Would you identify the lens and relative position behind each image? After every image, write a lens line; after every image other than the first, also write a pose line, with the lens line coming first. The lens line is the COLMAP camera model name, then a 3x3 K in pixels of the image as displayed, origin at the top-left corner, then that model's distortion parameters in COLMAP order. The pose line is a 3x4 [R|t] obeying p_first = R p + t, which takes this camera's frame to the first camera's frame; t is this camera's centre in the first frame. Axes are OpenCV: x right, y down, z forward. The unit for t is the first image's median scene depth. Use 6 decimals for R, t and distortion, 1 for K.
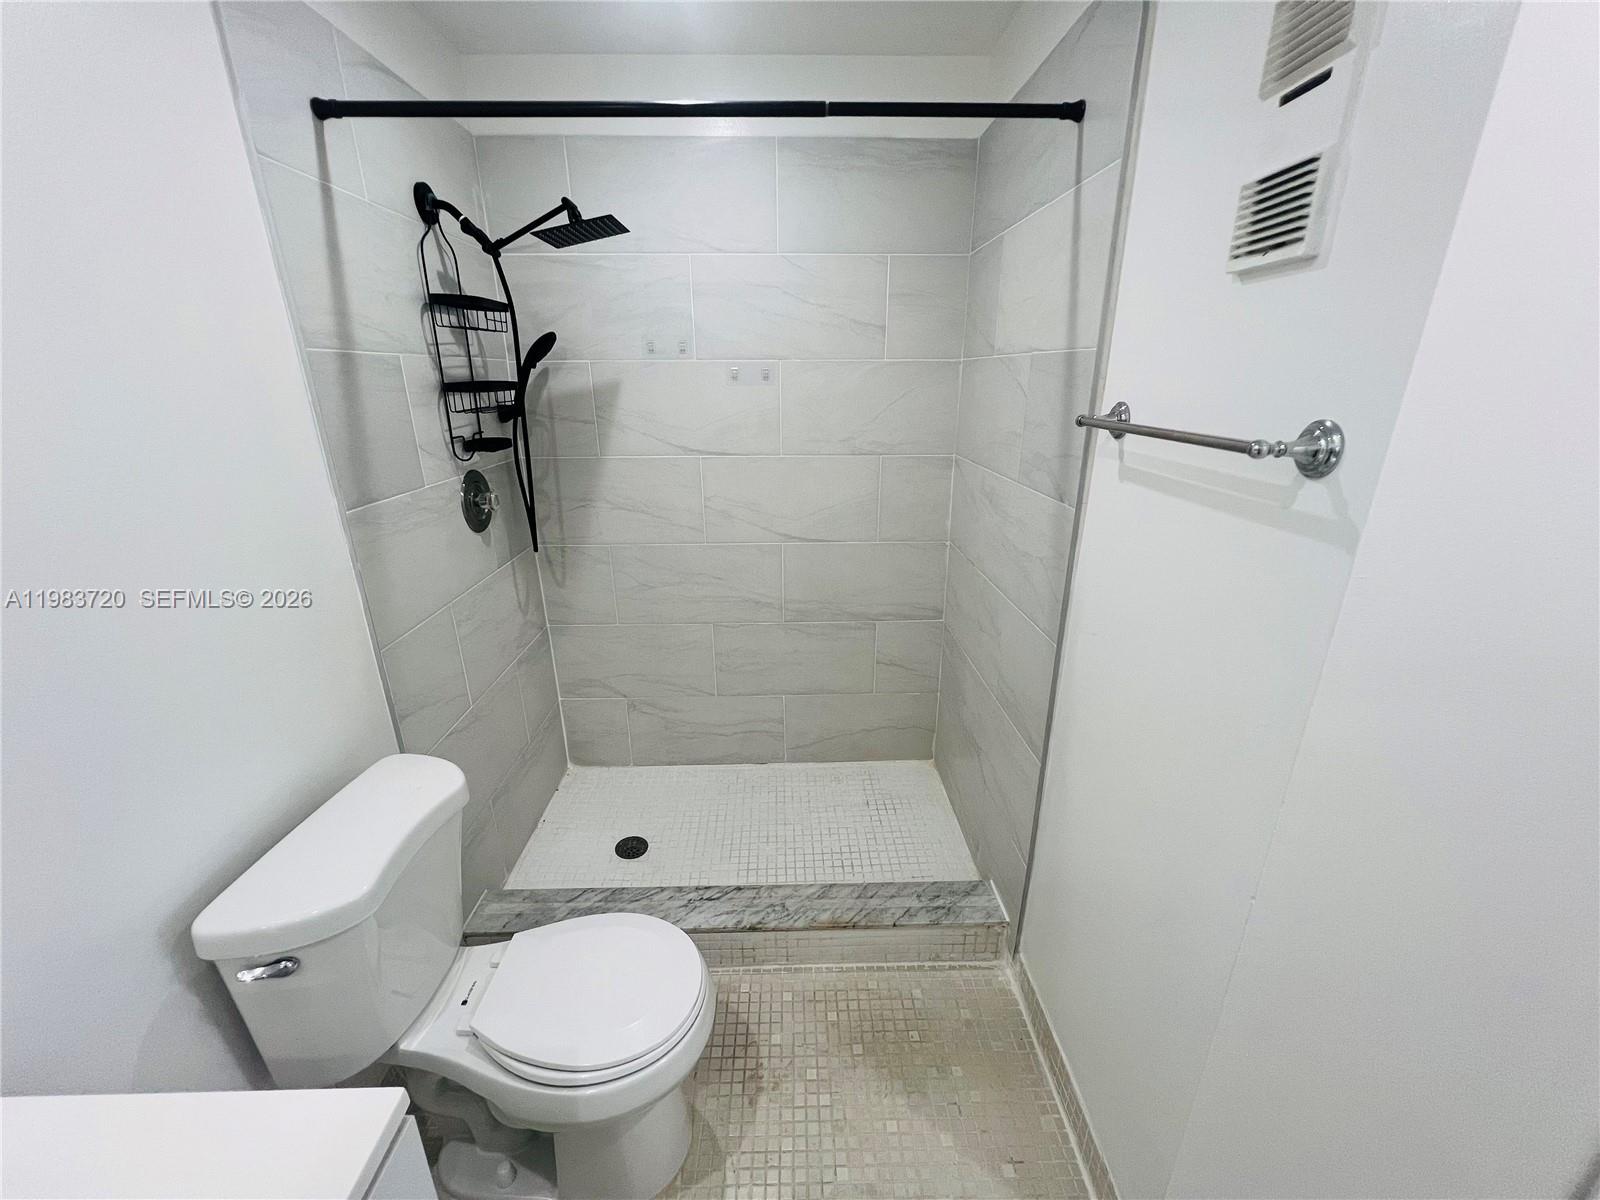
lens RADIAL K [[638.7, 0, 801.4], [0, 638.7, 599.0], [0, 0, 1]] dist [-0.002570, 0.001645]
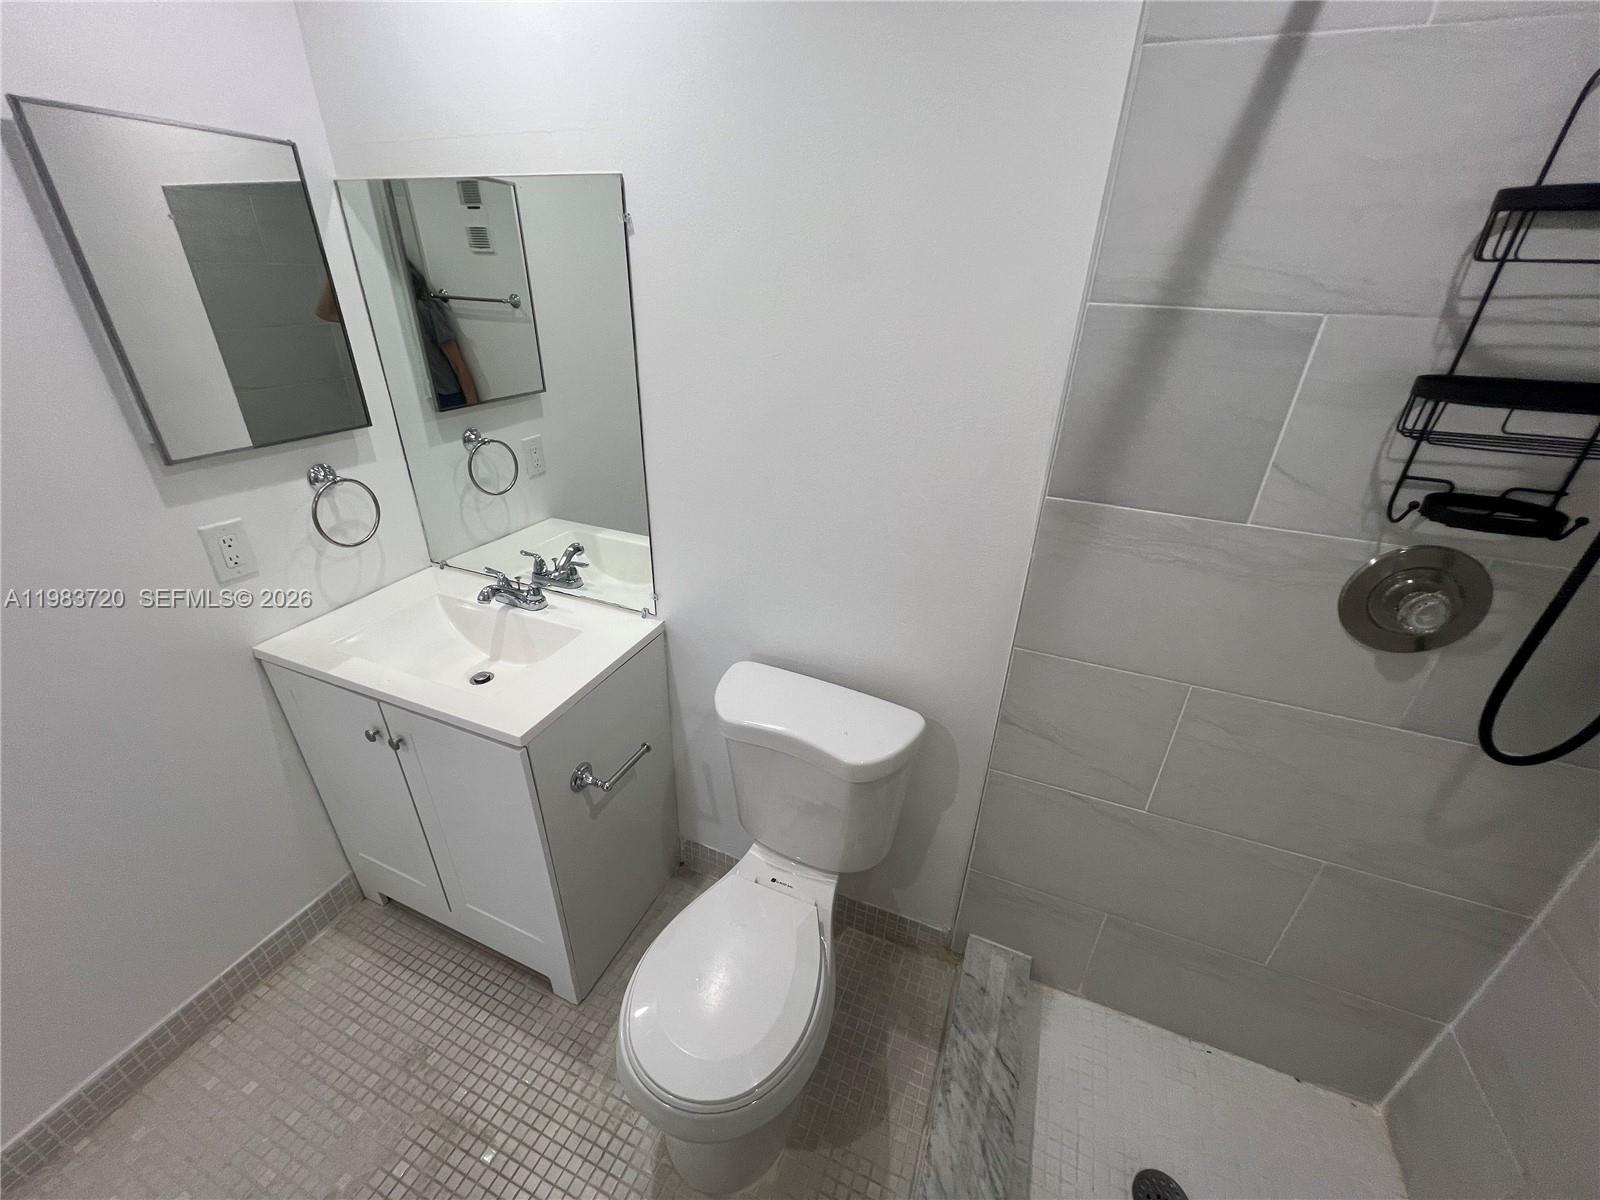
lens RADIAL K [[638.7, 0, 797.5], [0, 638.7, 597.5], [0, 0, 1]] dist [-0.002570, 0.001645]
pose [[-0.401314, 0.410456, -0.818824, 0.138061], [-0.330902, 0.768623, 0.547469, -0.291937], [0.854079, 0.490658, -0.172638, 0.689804]]
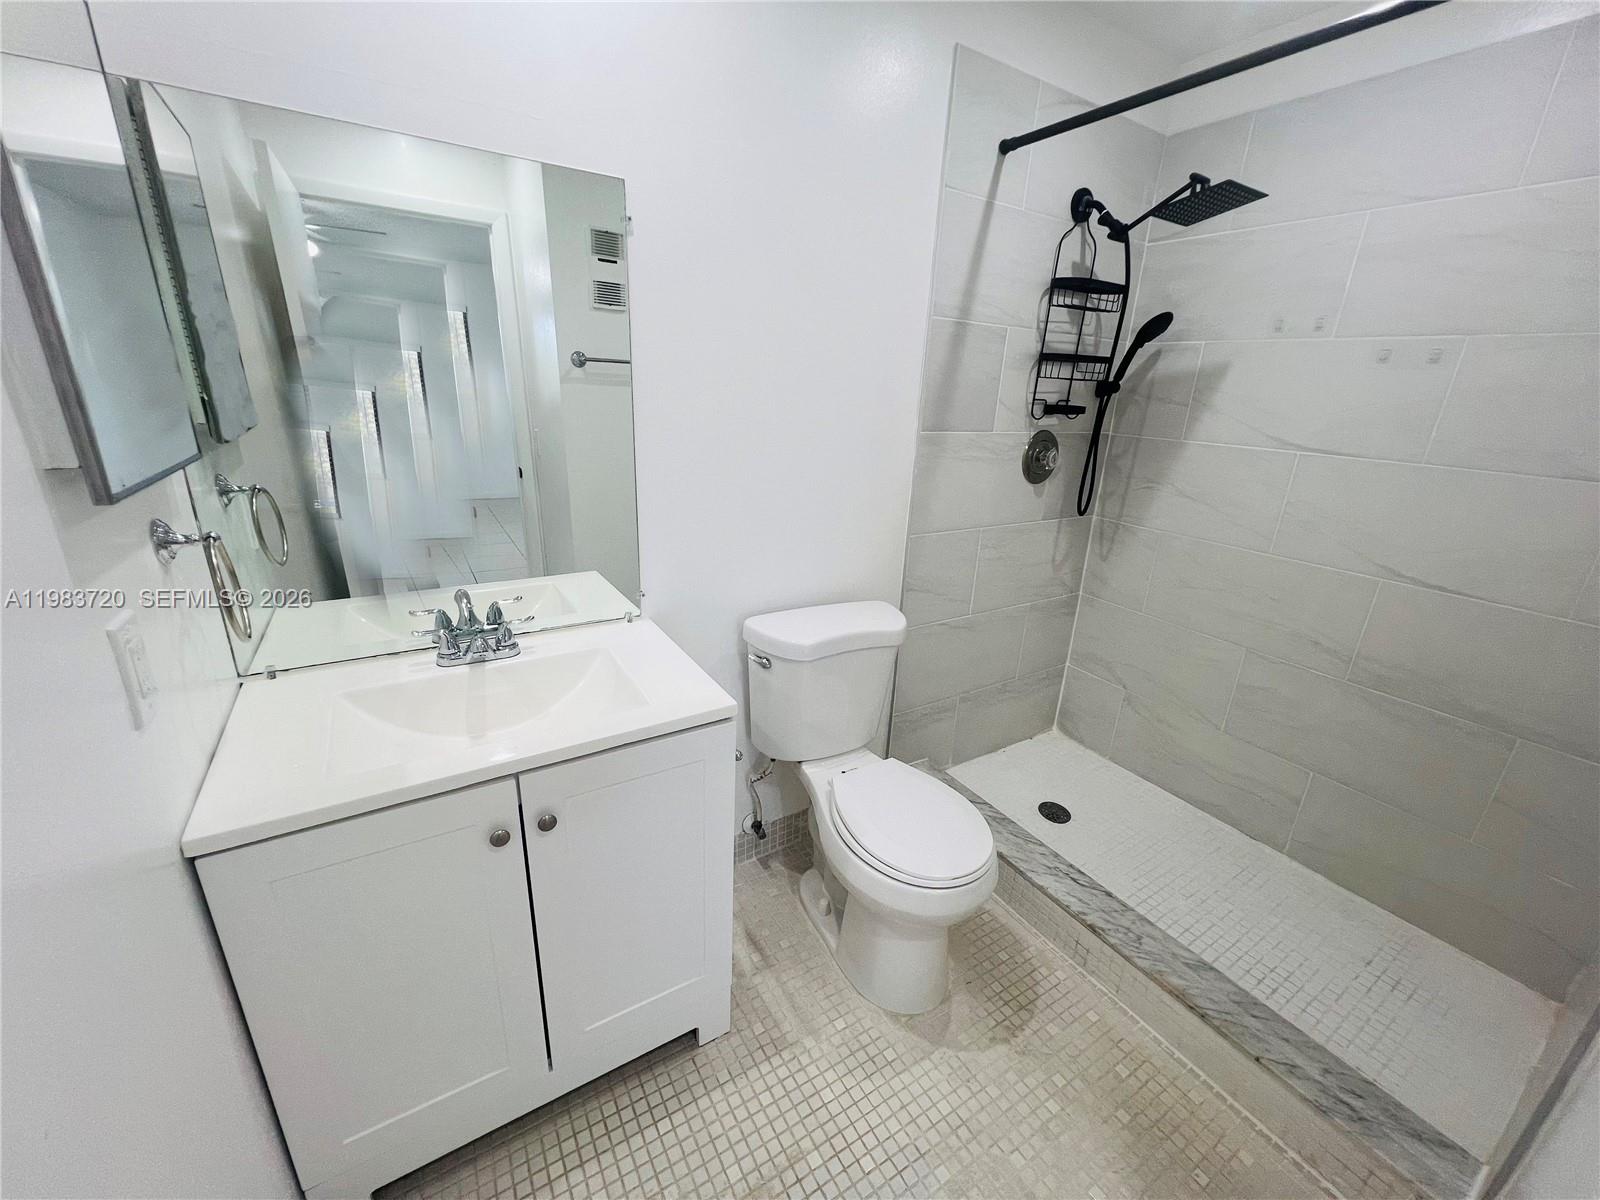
lens RADIAL K [[638.7, 0, 802.7], [0, 638.7, 597.8], [0, 0, 1]] dist [-0.002570, 0.001645]
pose [[0.507418, 0.303448, -0.806503, 0.314111], [-0.333024, 0.932279, 0.141246, 0.072405], [0.794746, 0.196914, 0.574111, 0.028298]]
